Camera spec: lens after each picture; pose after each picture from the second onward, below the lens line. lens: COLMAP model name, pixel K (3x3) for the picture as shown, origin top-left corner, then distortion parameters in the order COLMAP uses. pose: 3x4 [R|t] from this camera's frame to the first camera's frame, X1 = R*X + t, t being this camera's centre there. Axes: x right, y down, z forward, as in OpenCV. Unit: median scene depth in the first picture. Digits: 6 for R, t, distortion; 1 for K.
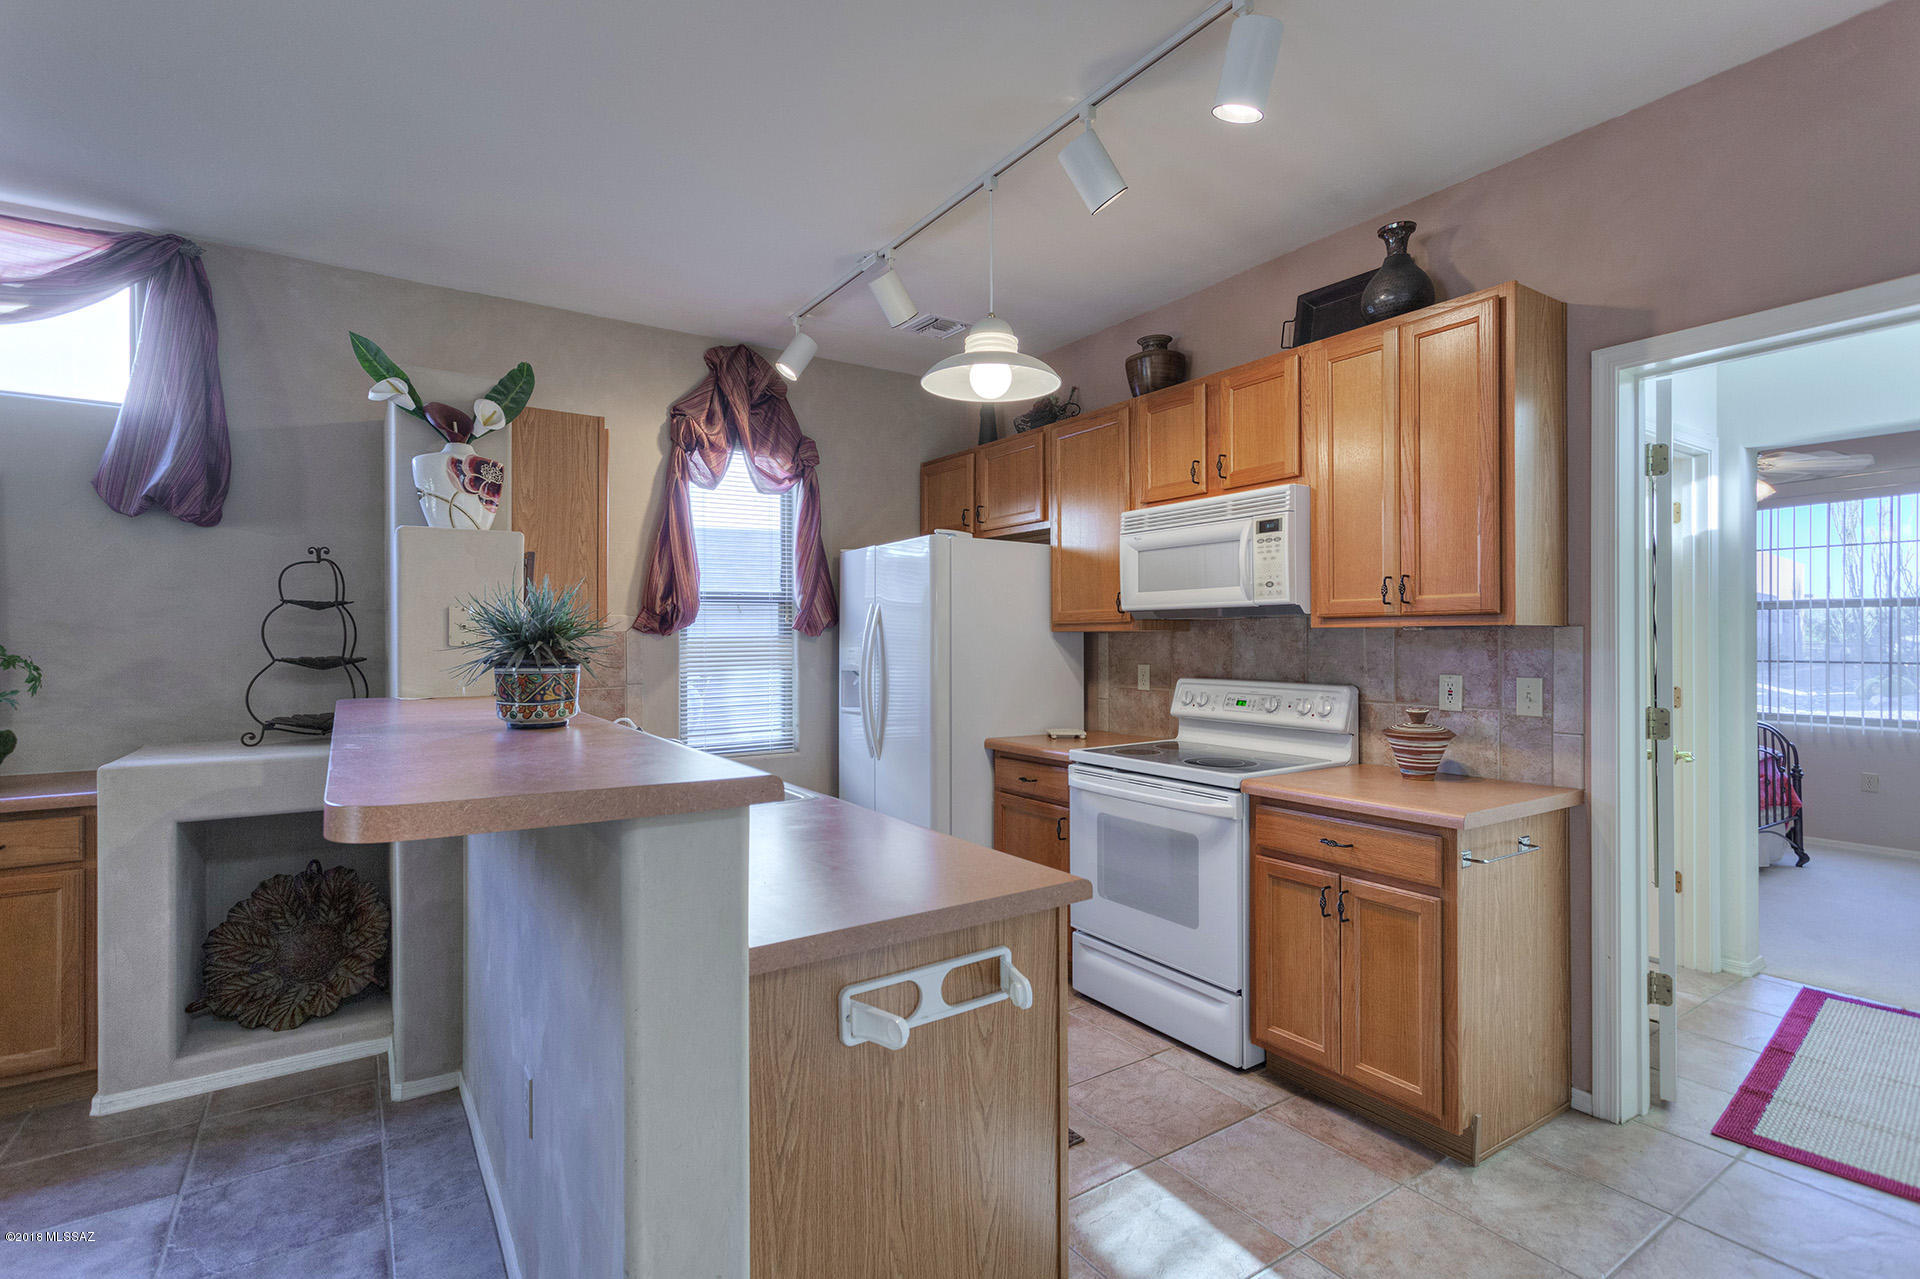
lens RADIAL K [[905.5, 0, 957.2], [0, 905.5, 631.7], [0, 0, 1]] dist [0.008899, -0.000639]
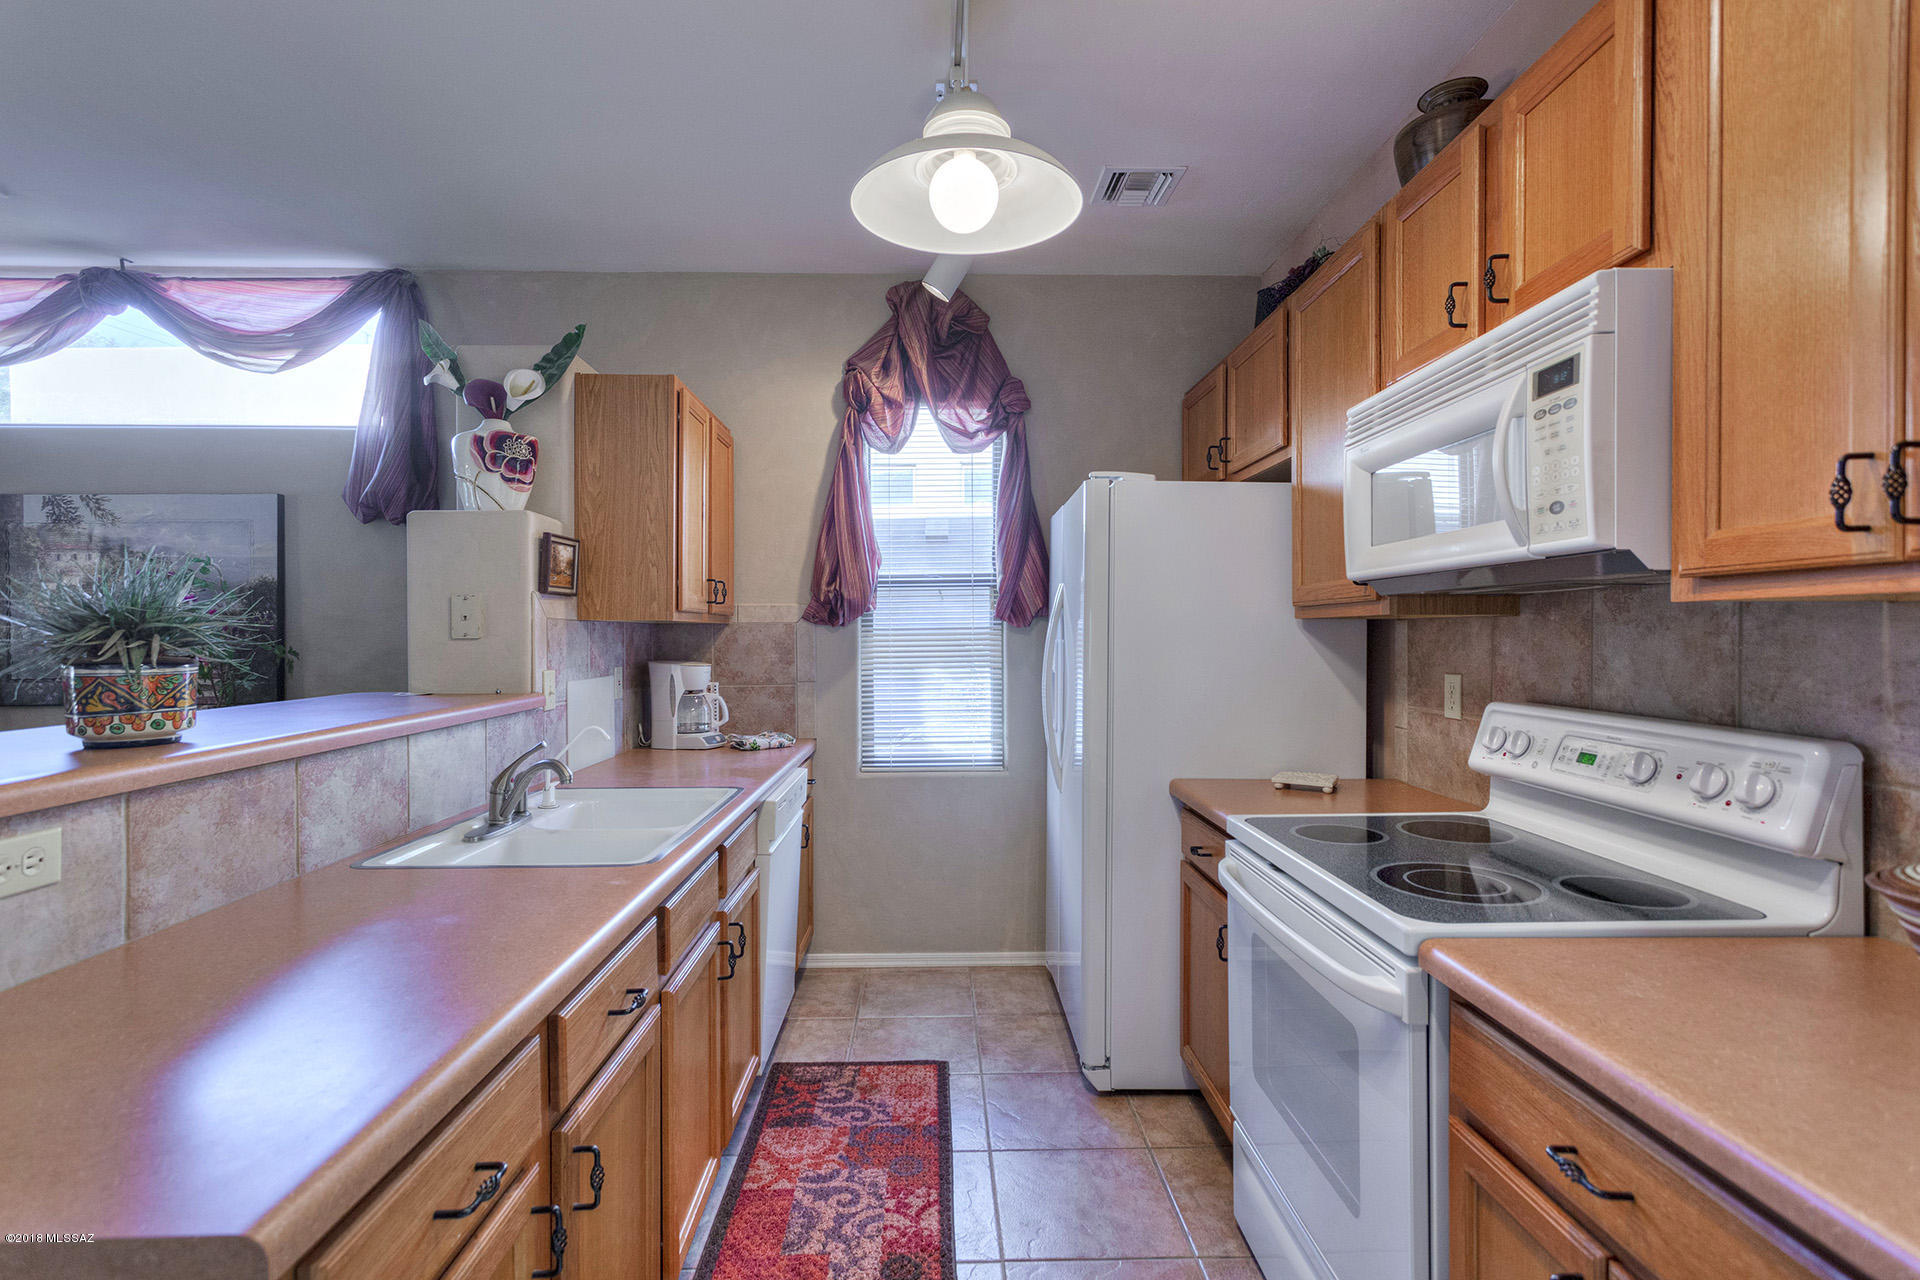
lens RADIAL K [[905.5, 0, 952.6], [0, 905.5, 637.1], [0, 0, 1]] dist [0.008899, -0.000639]
pose [[0.841636, 0.002642, -0.540039, 0.311126], [0.004843, 0.999911, 0.012439, 0.004590], [0.540024, -0.013084, 0.841548, 0.423913]]
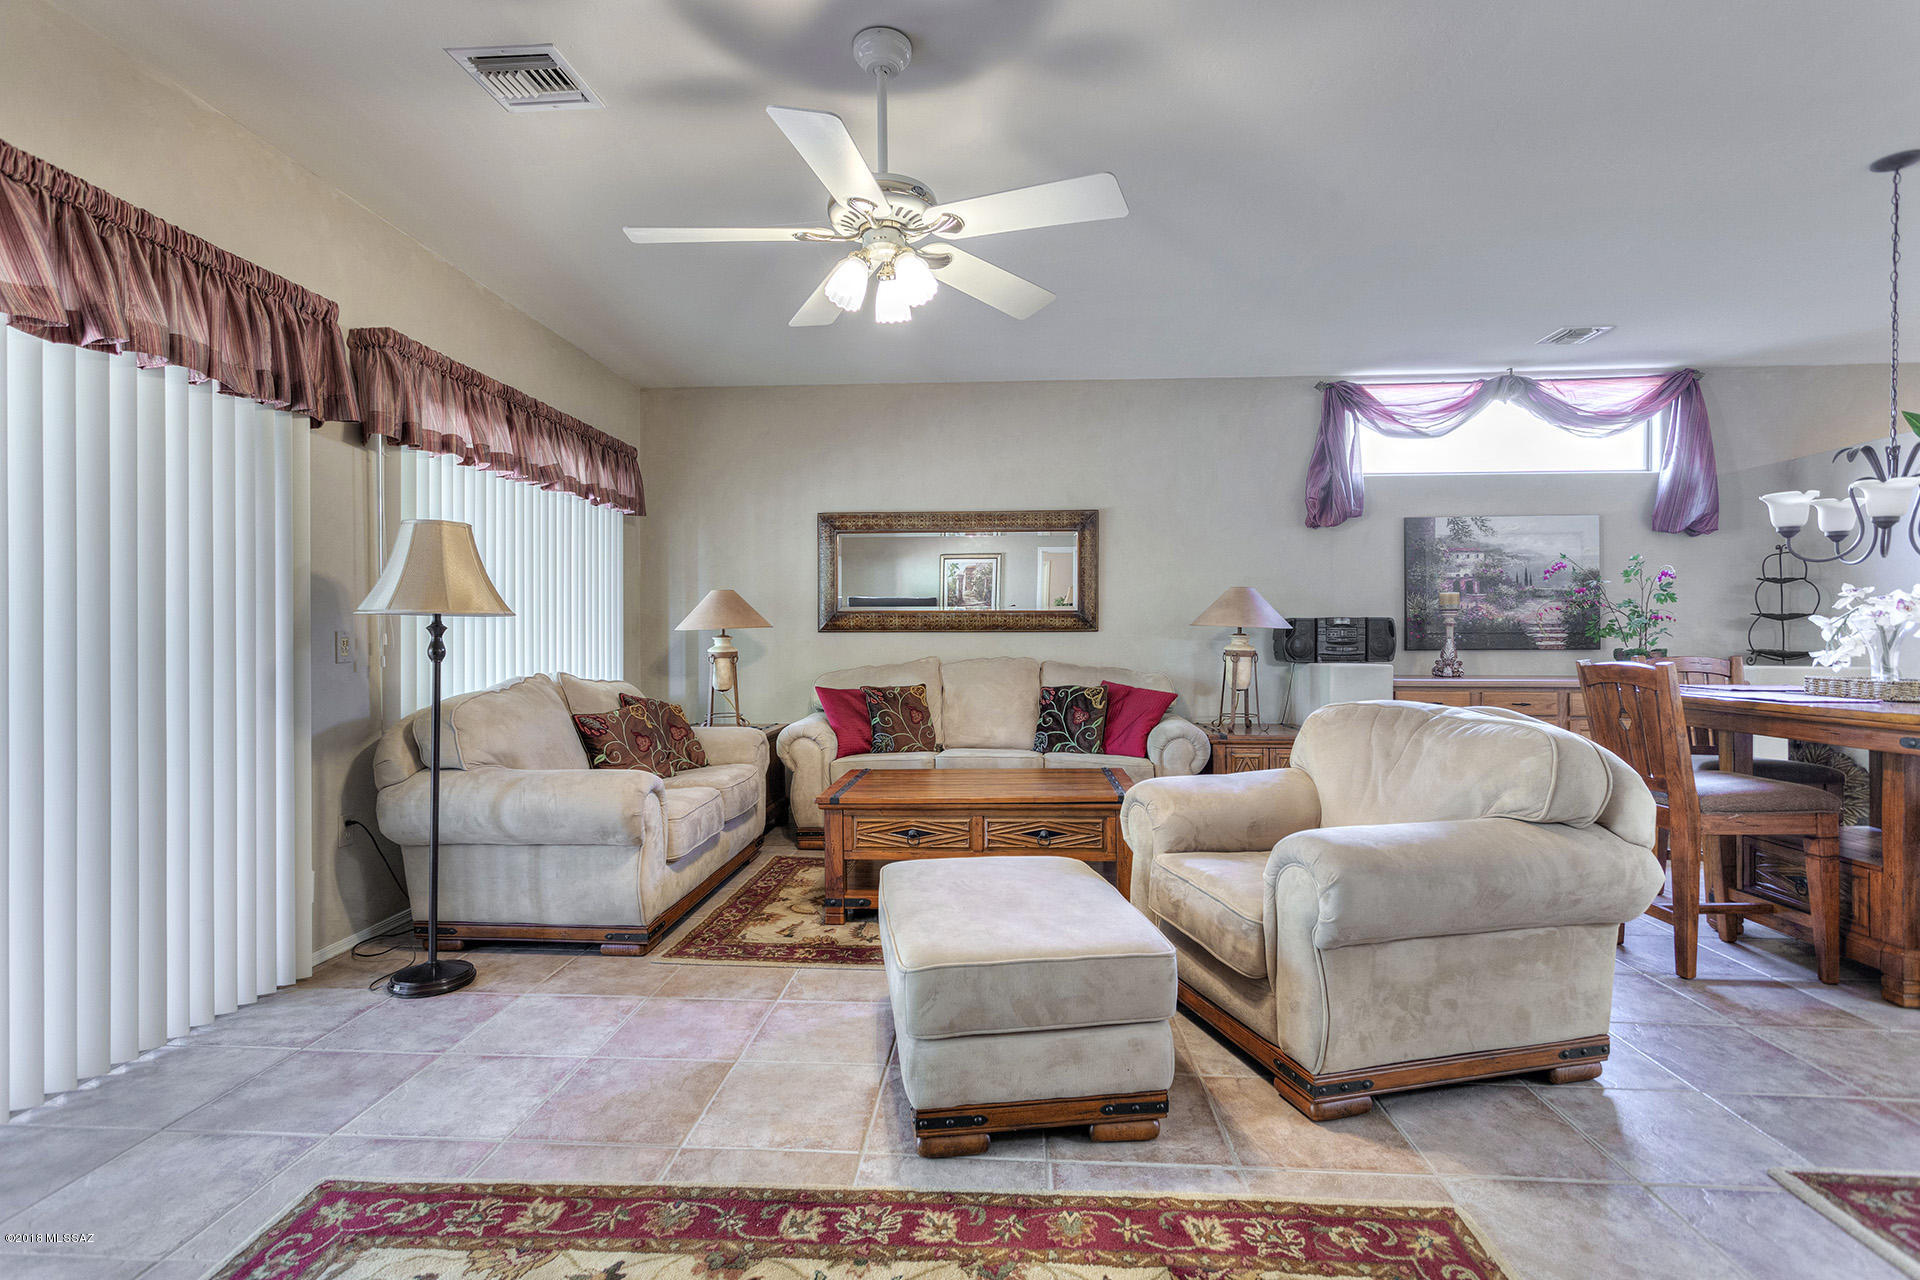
lens RADIAL K [[905.5, 0, 952.6], [0, 905.5, 629.6], [0, 0, 1]] dist [0.008899, -0.000639]
pose [[0.792396, -0.000002, -0.610007, -0.899020], [0.003059, 0.999987, 0.003971, 0.047281], [0.609999, -0.005012, 0.792386, -1.205763]]
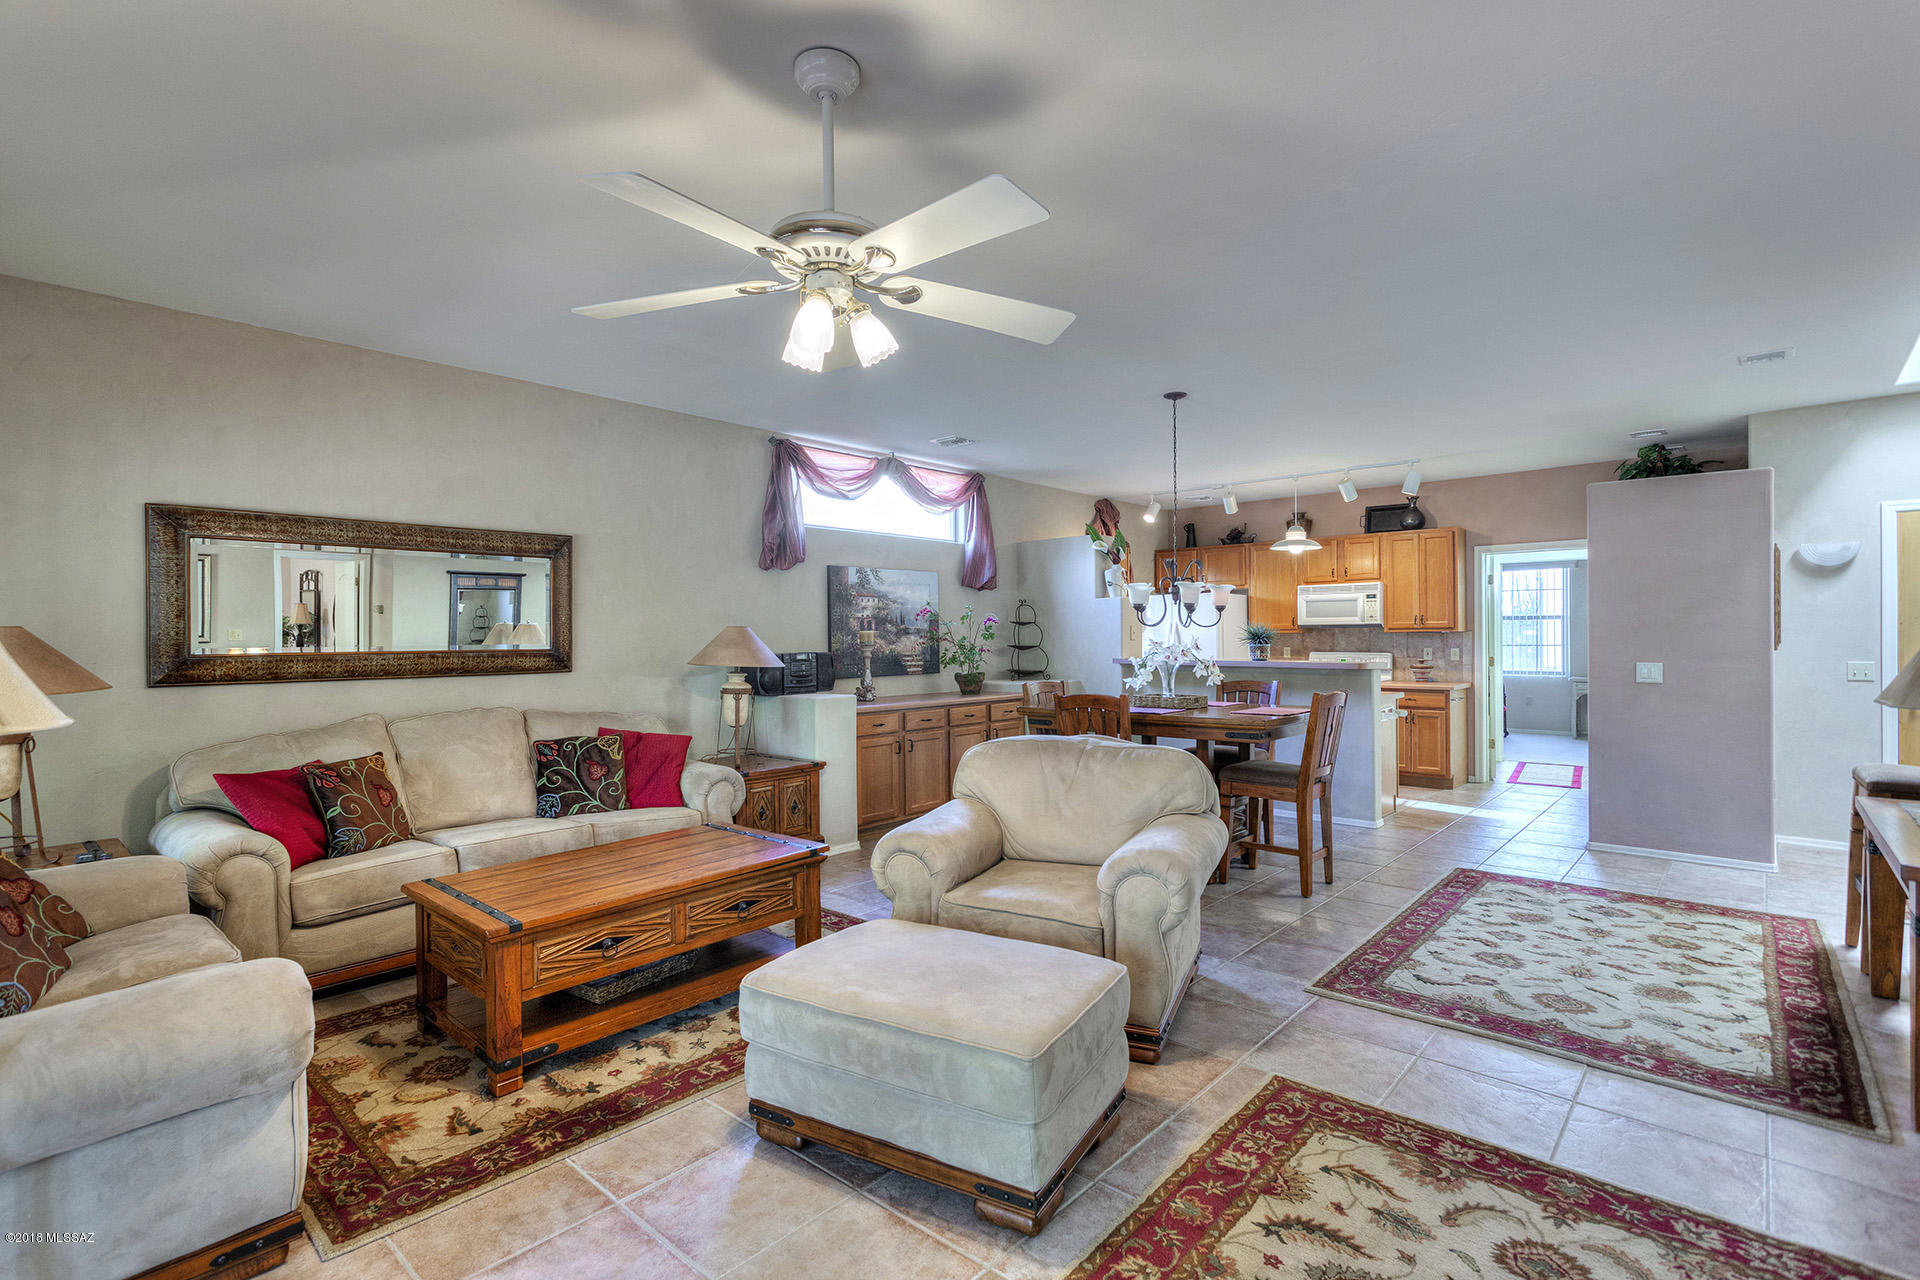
lens RADIAL K [[905.5, 0, 954.6], [0, 905.5, 629.1], [0, 0, 1]] dist [0.008899, -0.000639]
pose [[0.968868, -0.002725, 0.247563, -1.509116], [0.002944, 0.999996, -0.000514, -0.014162], [-0.247560, 0.001227, 0.968872, -1.330687]]
